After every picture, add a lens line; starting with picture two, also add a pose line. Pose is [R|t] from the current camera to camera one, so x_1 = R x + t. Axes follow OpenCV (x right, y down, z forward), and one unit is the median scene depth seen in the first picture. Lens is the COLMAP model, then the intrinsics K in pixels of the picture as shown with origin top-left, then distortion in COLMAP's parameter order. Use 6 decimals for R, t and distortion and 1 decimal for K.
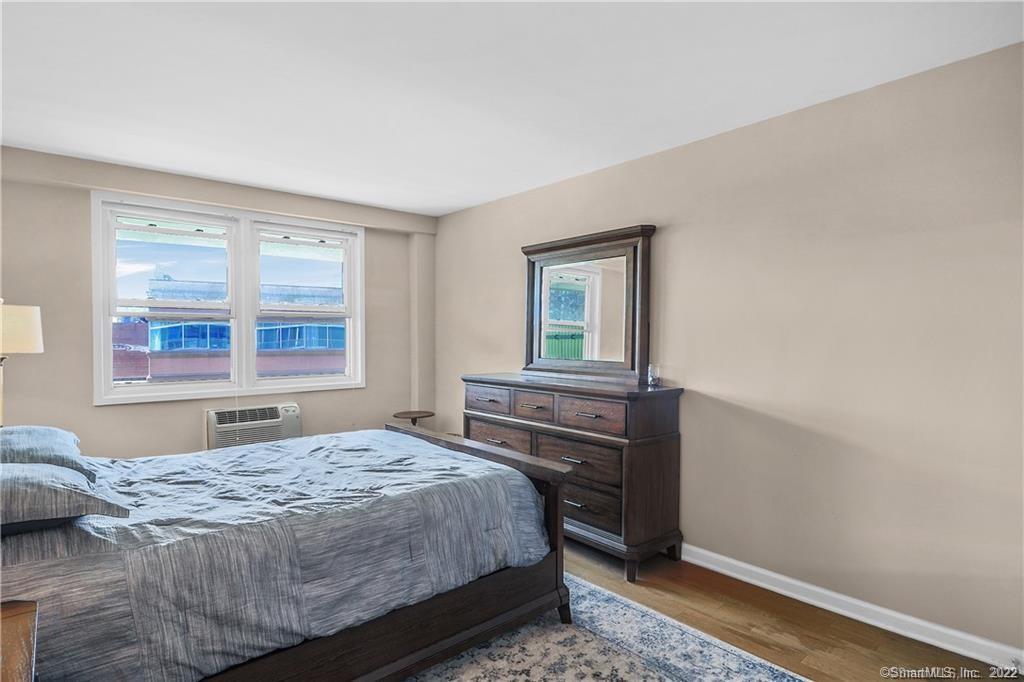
lens RADIAL K [[531.4, 0, 516.6], [0, 531.4, 343.1], [0, 0, 1]] dist [0.001728, -0.013019]
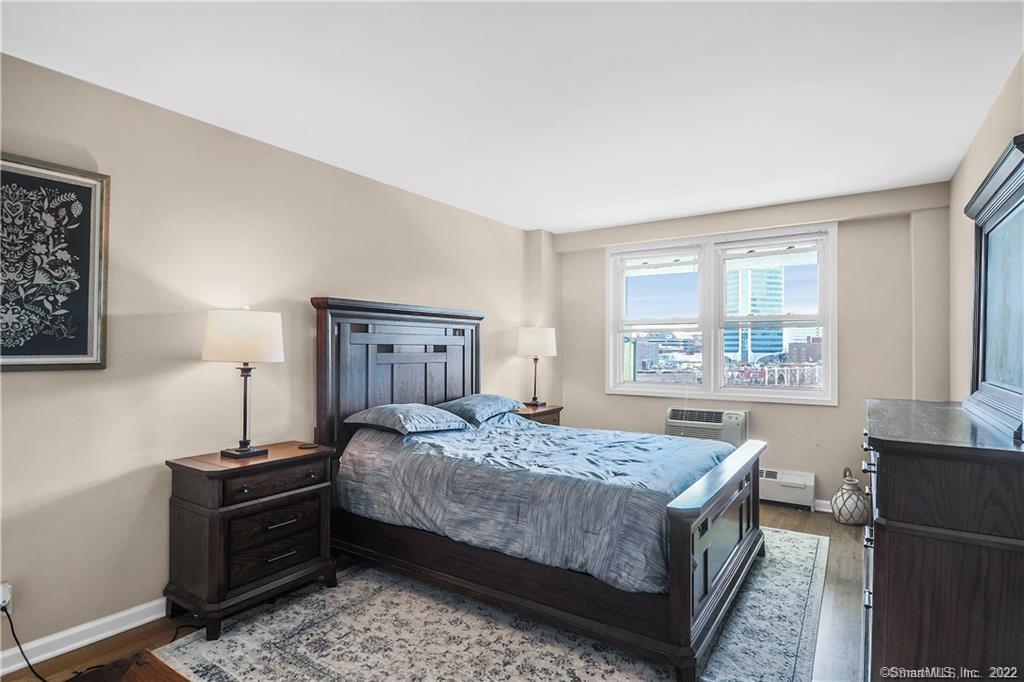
lens RADIAL K [[531.4, 0, 508.1], [0, 531.4, 341.4], [0, 0, 1]] dist [0.001728, -0.013019]
pose [[0.264658, -0.008838, -0.964302, 0.985358], [-0.015682, 0.999786, -0.013468, -0.004504], [0.964215, 0.018687, 0.264462, 0.615294]]
